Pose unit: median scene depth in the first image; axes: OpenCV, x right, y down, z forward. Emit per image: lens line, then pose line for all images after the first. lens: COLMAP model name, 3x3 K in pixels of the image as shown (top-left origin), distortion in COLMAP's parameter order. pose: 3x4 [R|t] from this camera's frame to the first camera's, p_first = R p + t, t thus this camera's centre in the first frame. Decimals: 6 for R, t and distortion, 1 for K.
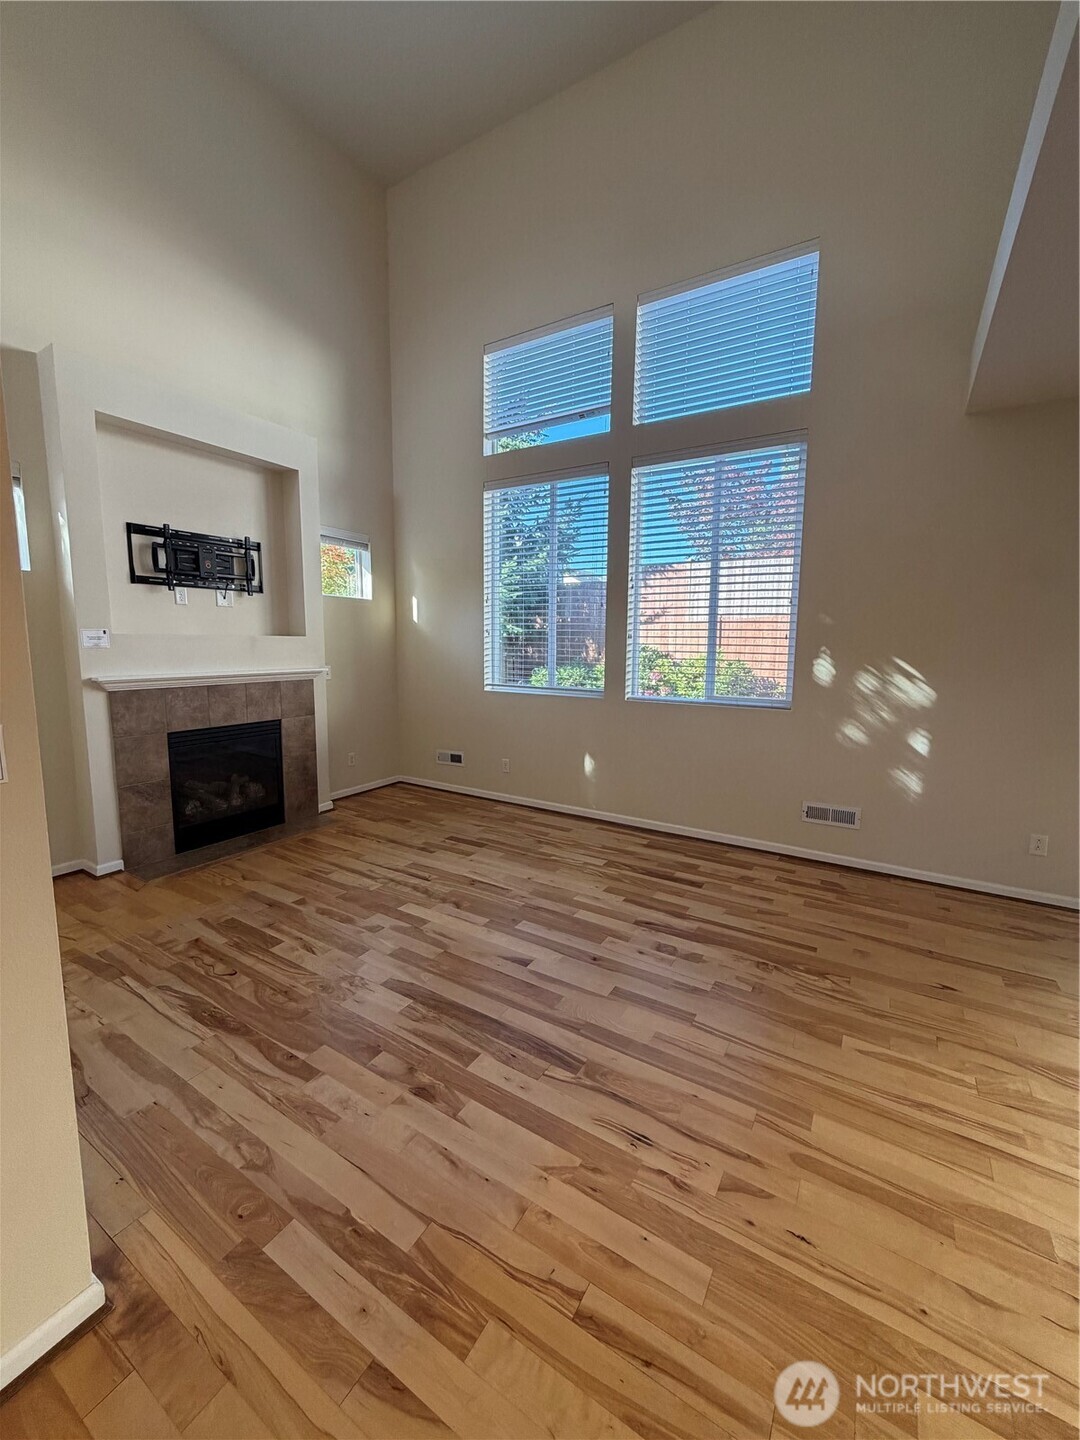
lens RADIAL K [[571.4, 0, 539.0], [0, 571.4, 713.7], [0, 0, 1]] dist [-0.001878, 0.000479]
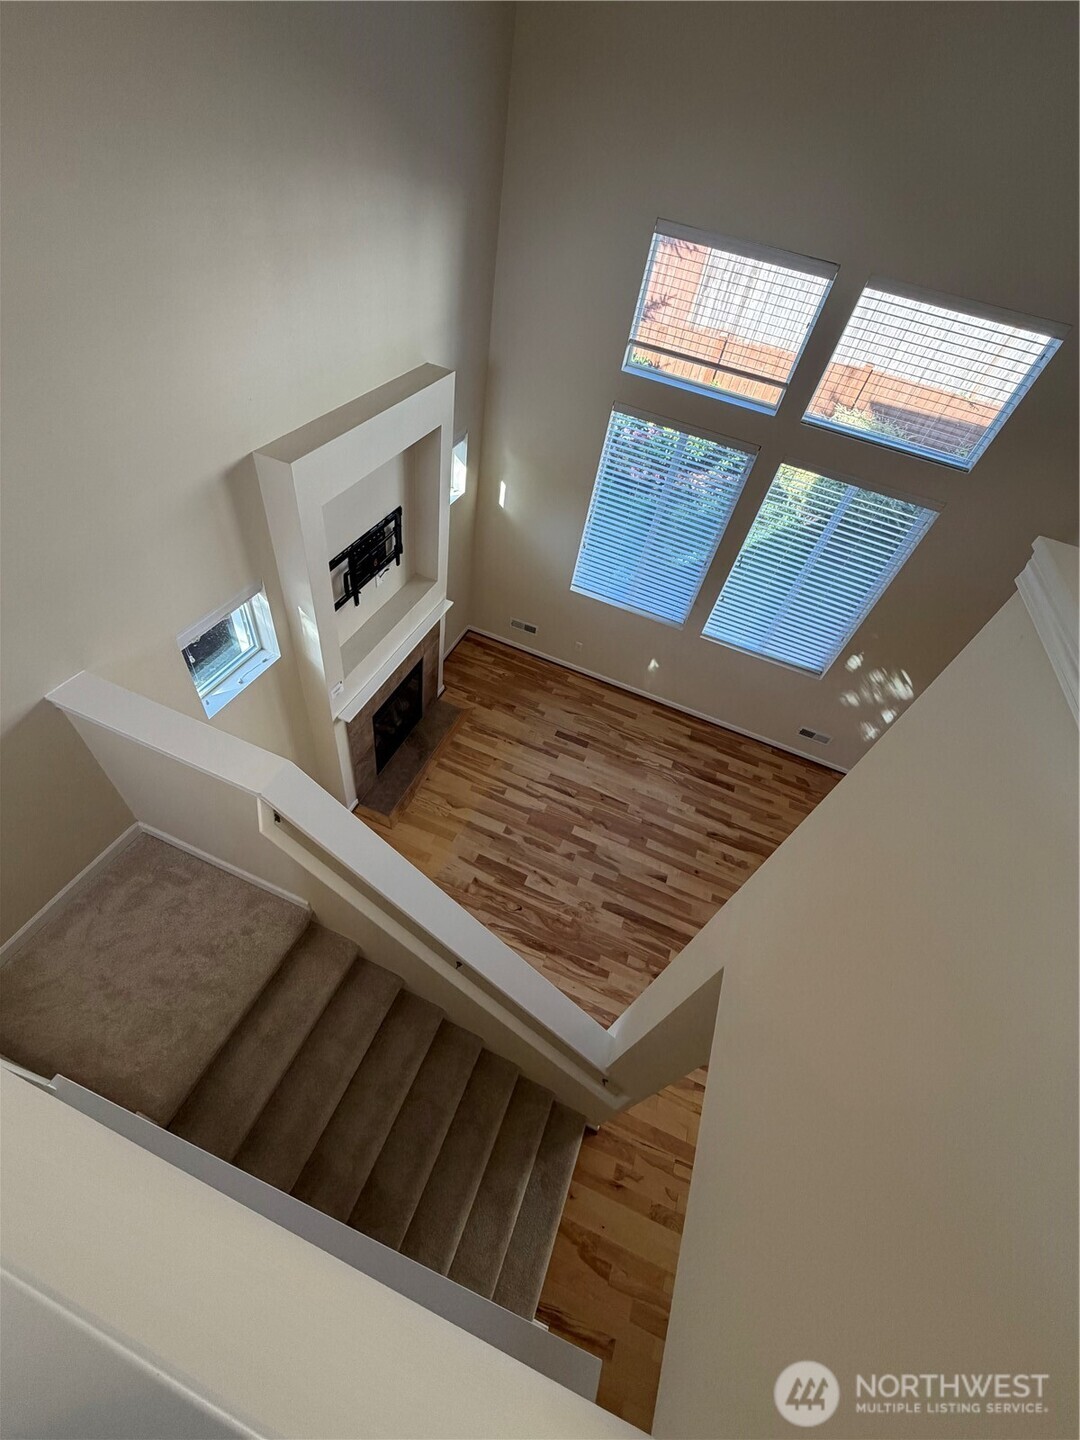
lens RADIAL K [[571.4, 0, 539.0], [0, 571.4, 713.7], [0, 0, 1]] dist [-0.001878, 0.000479]
pose [[0.973295, -0.042299, 0.225628, -0.590271], [-0.118332, 0.749785, 0.651014, -0.820839], [-0.196710, -0.660328, 0.724757, 0.056408]]
